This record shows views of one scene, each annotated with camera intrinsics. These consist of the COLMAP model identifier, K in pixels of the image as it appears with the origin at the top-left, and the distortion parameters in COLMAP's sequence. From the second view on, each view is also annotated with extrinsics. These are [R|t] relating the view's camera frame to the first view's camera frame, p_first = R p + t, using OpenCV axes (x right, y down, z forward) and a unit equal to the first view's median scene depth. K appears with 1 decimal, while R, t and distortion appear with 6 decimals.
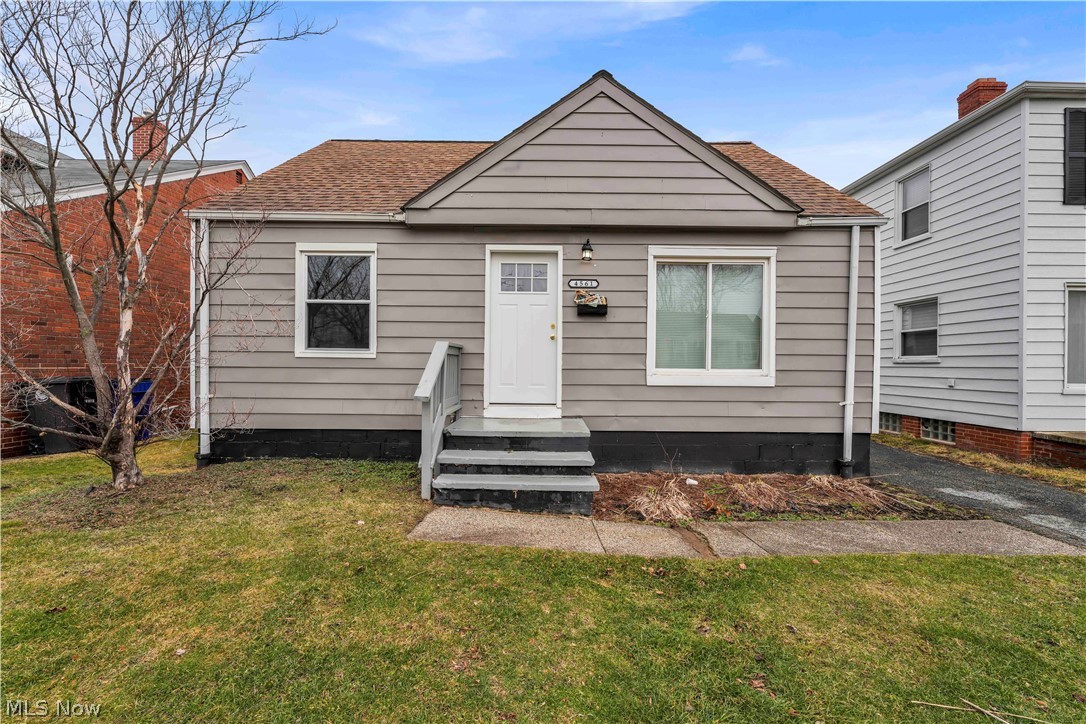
lens RADIAL K [[439.0, 0, 541.0], [0, 439.0, 365.0], [0, 0, 1]] dist [-0.000882, 0.000130]
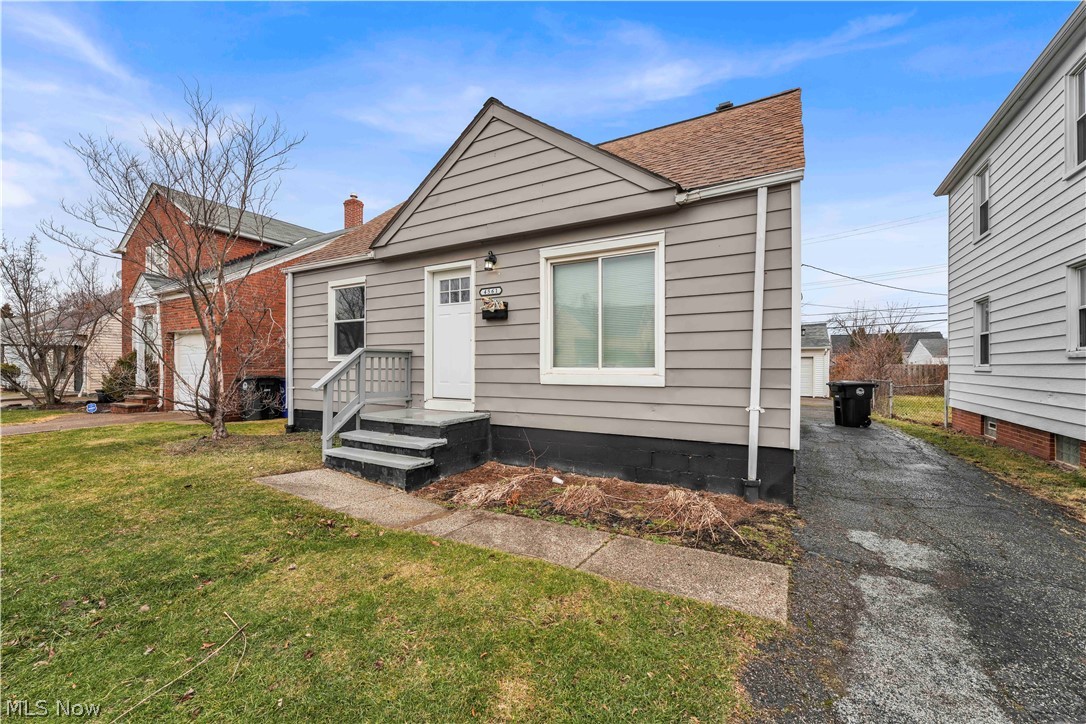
lens RADIAL K [[439.0, 0, 539.9], [0, 439.0, 363.9], [0, 0, 1]] dist [-0.000882, 0.000130]
pose [[0.865806, -0.011207, -0.500255, 0.760762], [0.005588, 0.999903, -0.012729, 0.012724], [0.500349, 0.008226, 0.865785, 0.104989]]
